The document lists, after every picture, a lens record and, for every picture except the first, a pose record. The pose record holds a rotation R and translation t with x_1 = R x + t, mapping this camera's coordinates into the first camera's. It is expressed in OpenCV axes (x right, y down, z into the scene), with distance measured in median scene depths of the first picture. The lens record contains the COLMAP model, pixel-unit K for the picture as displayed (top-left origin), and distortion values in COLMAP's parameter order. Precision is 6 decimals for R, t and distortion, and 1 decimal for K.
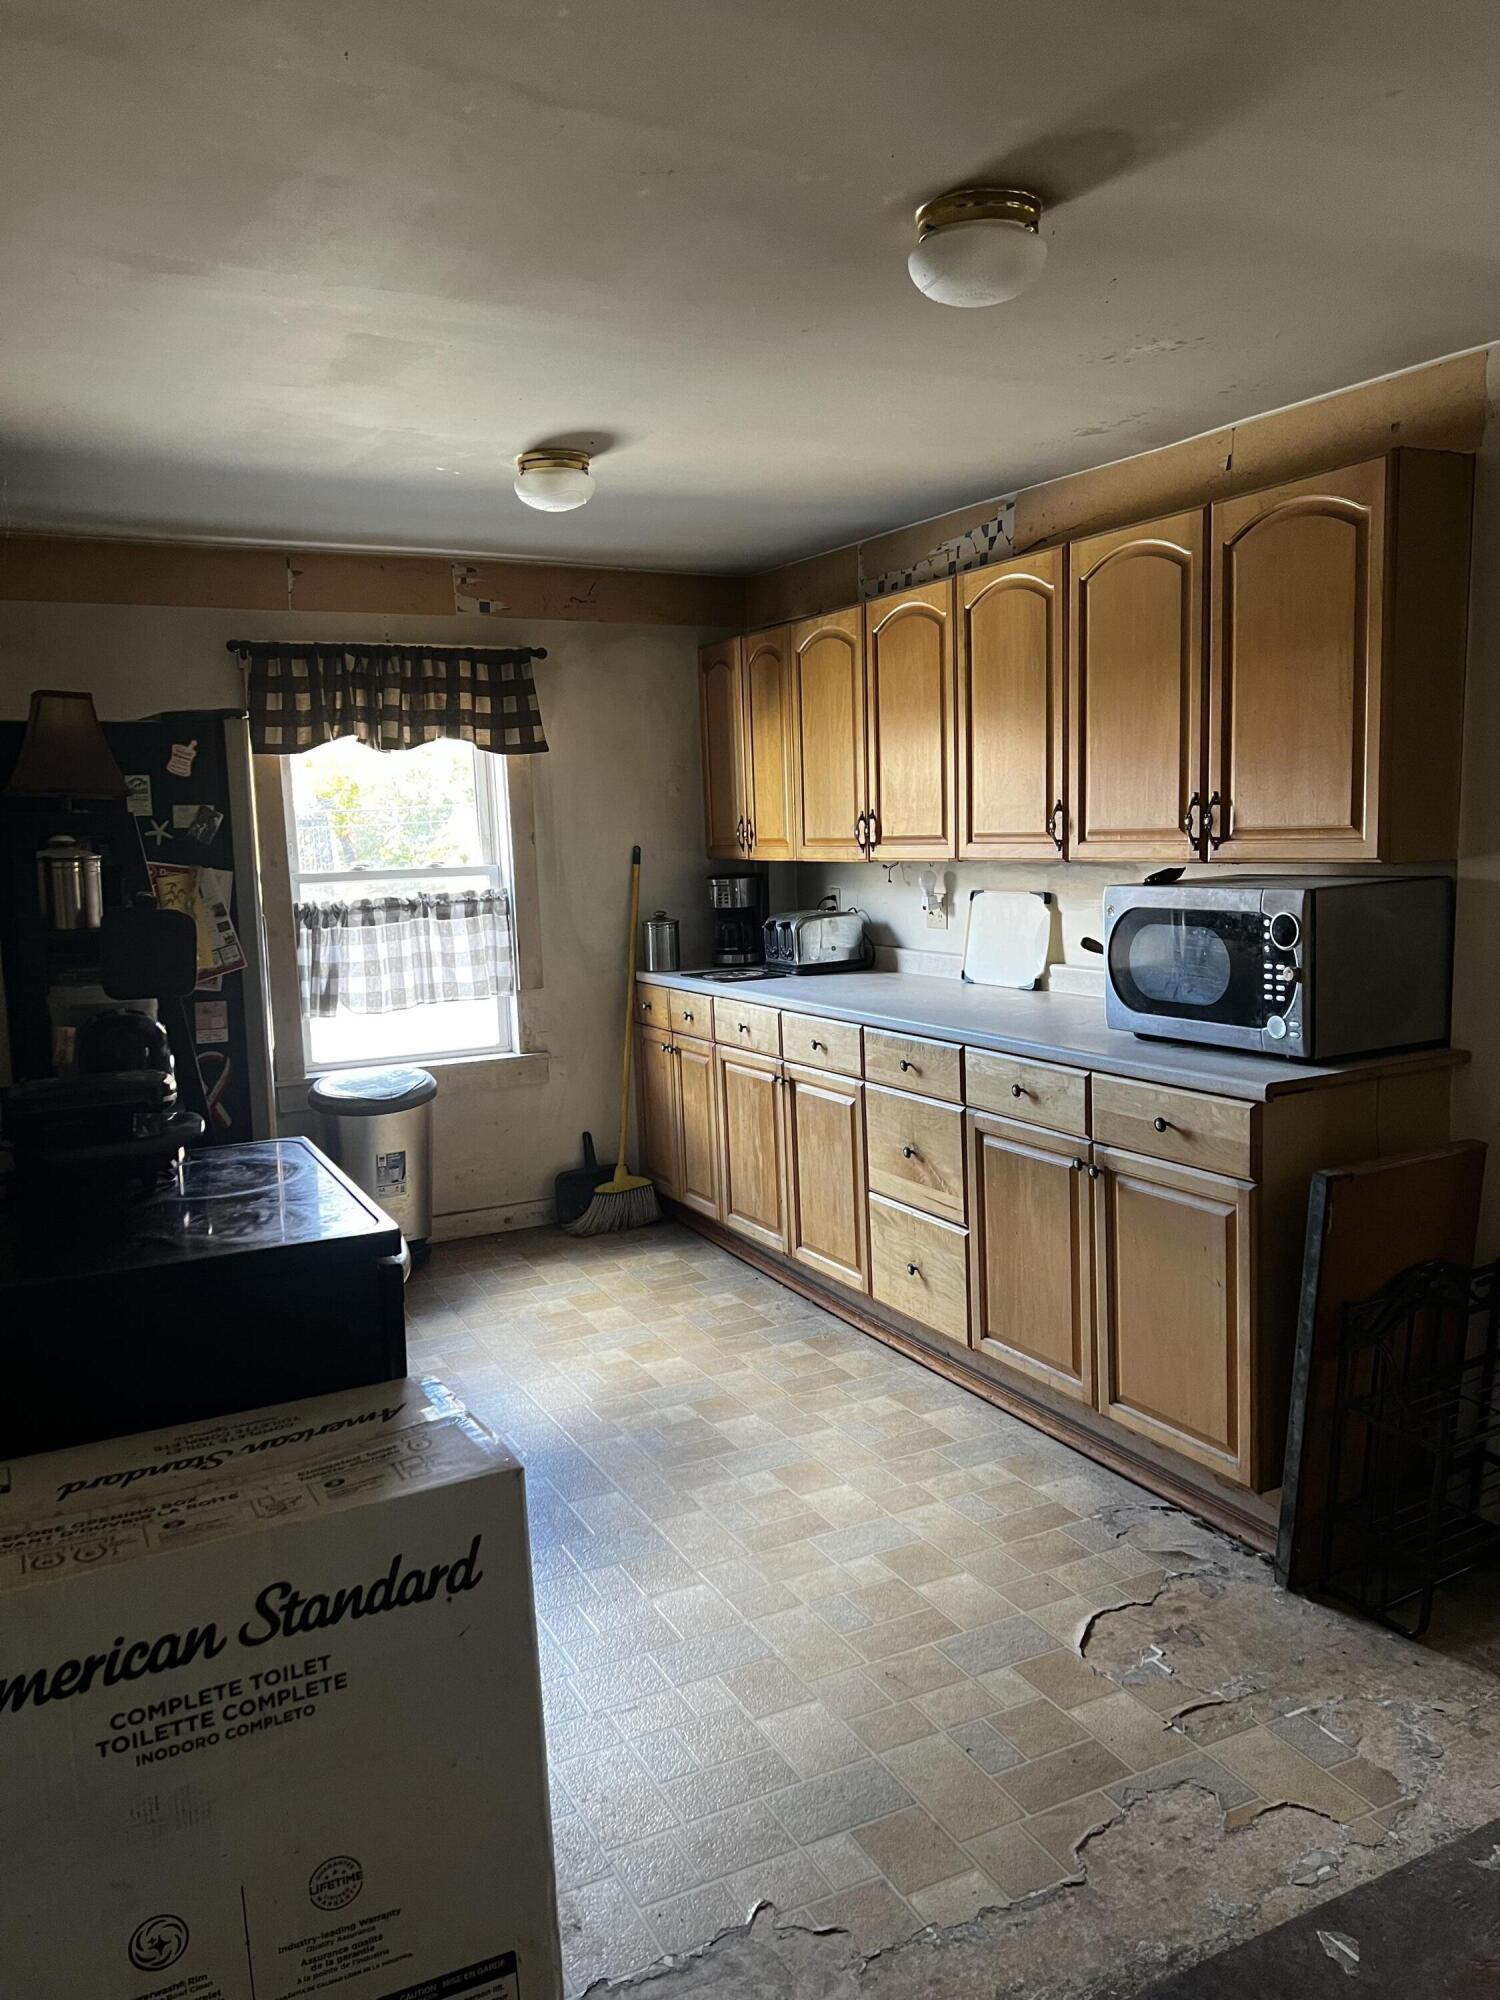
lens RADIAL K [[1503.8, 0, 745.8], [0, 1503.8, 991.6], [0, 0, 1]] dist [0.036637, -0.014499]
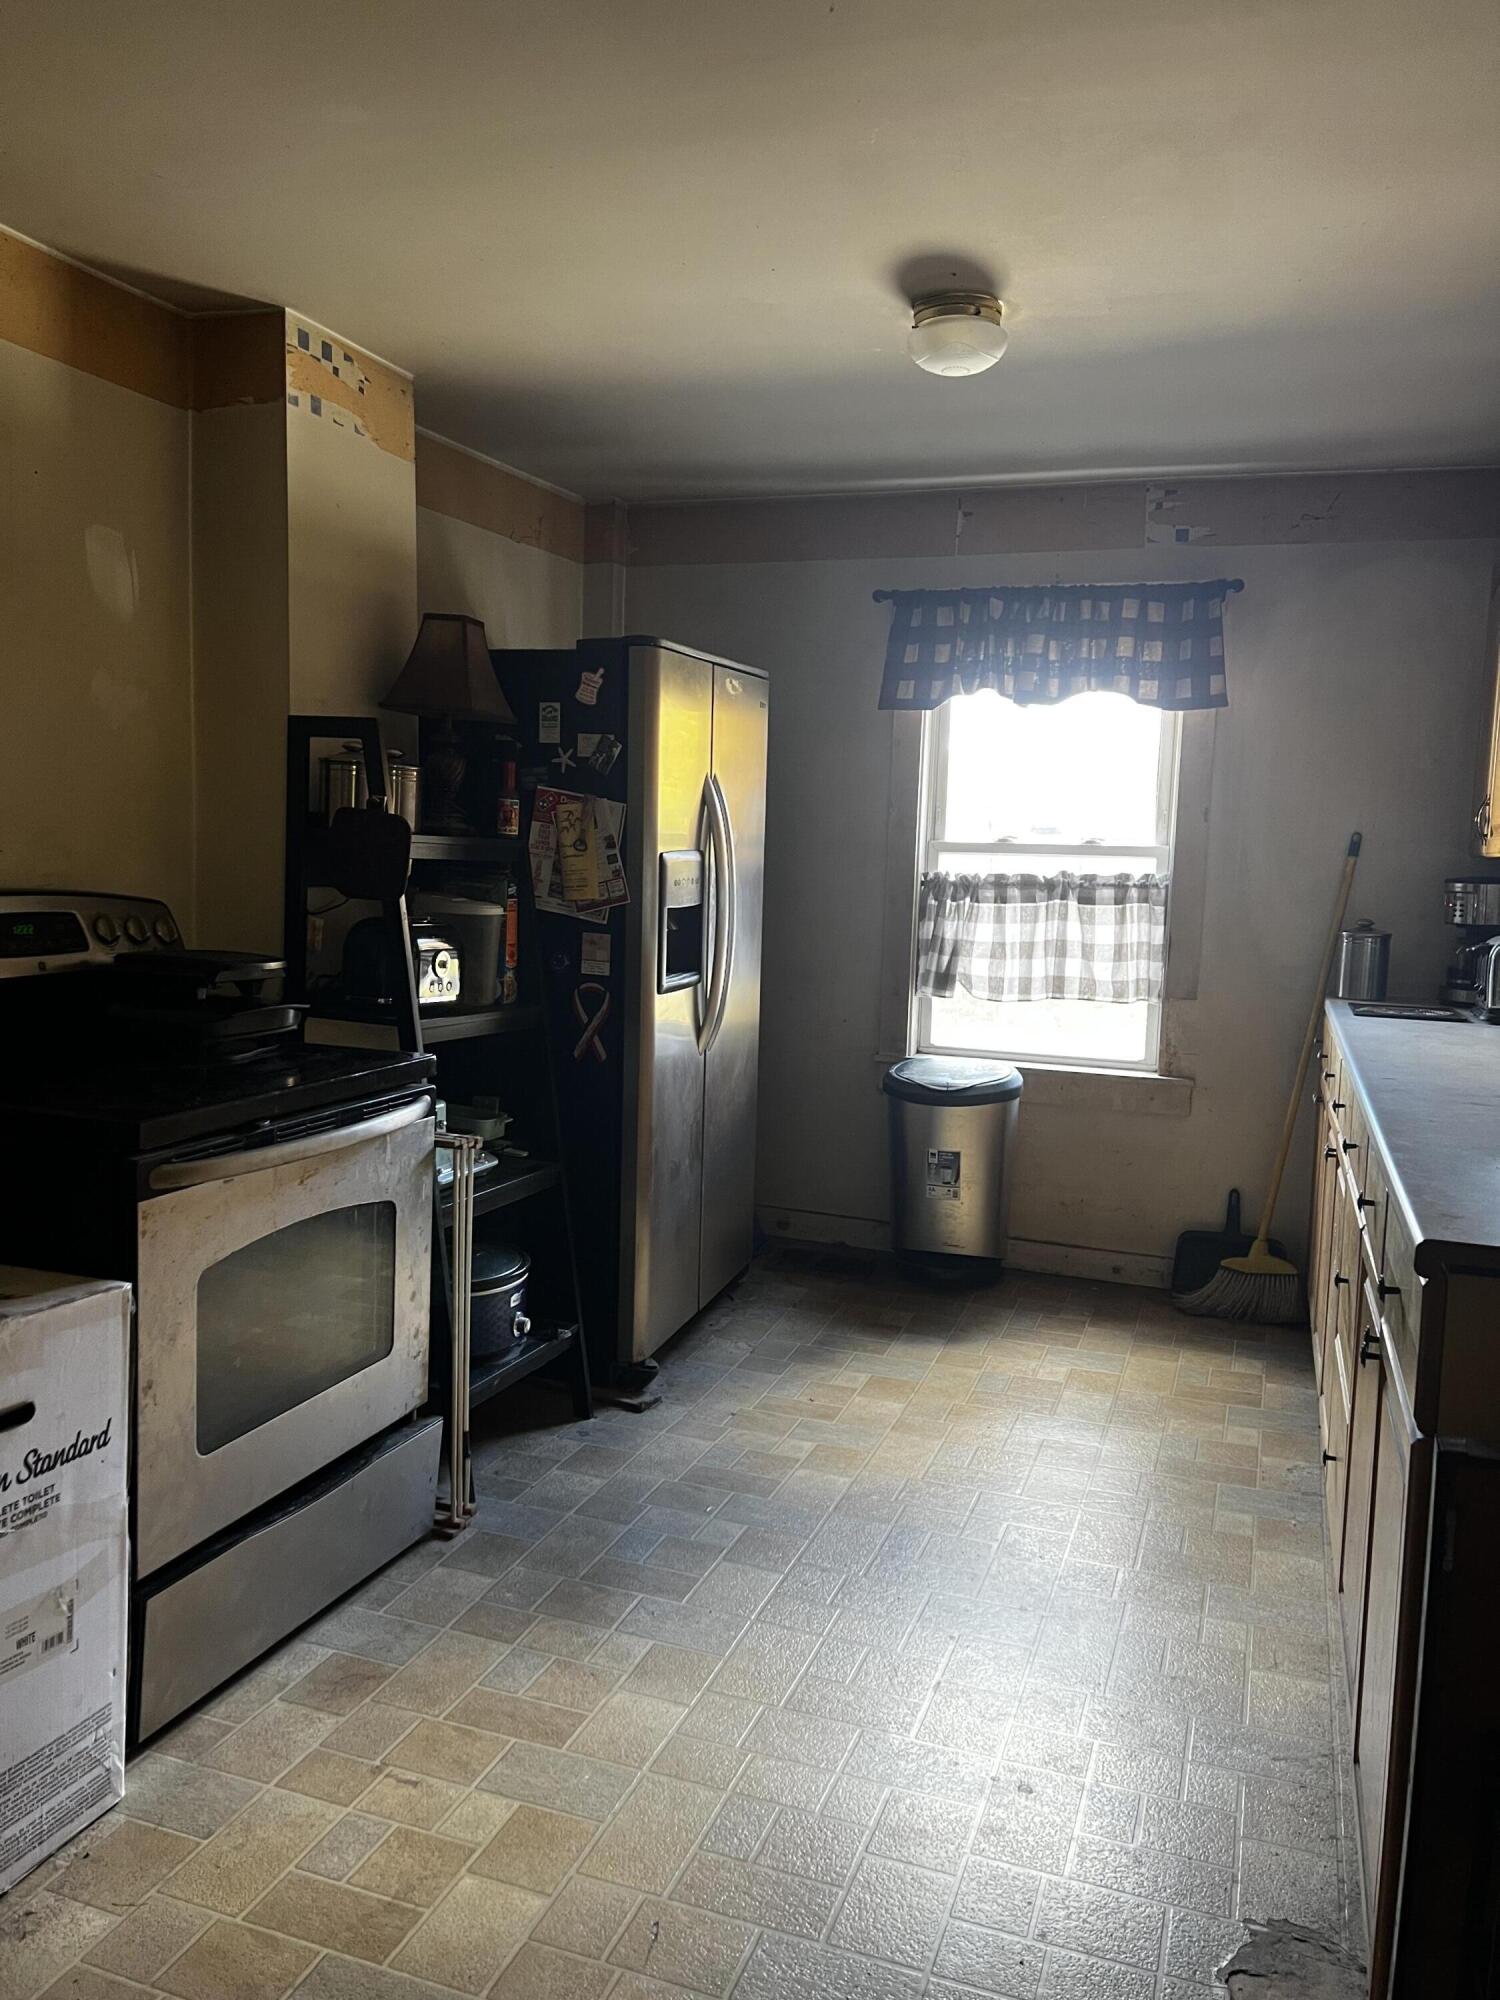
lens RADIAL K [[1503.8, 0, 733.5], [0, 1503.8, 998.7], [0, 0, 1]] dist [0.036637, -0.014499]
pose [[0.671417, 0.123251, -0.730758, 0.306420], [-0.136886, 0.989731, 0.041159, -0.002577], [0.728327, 0.072396, 0.681394, 0.276887]]
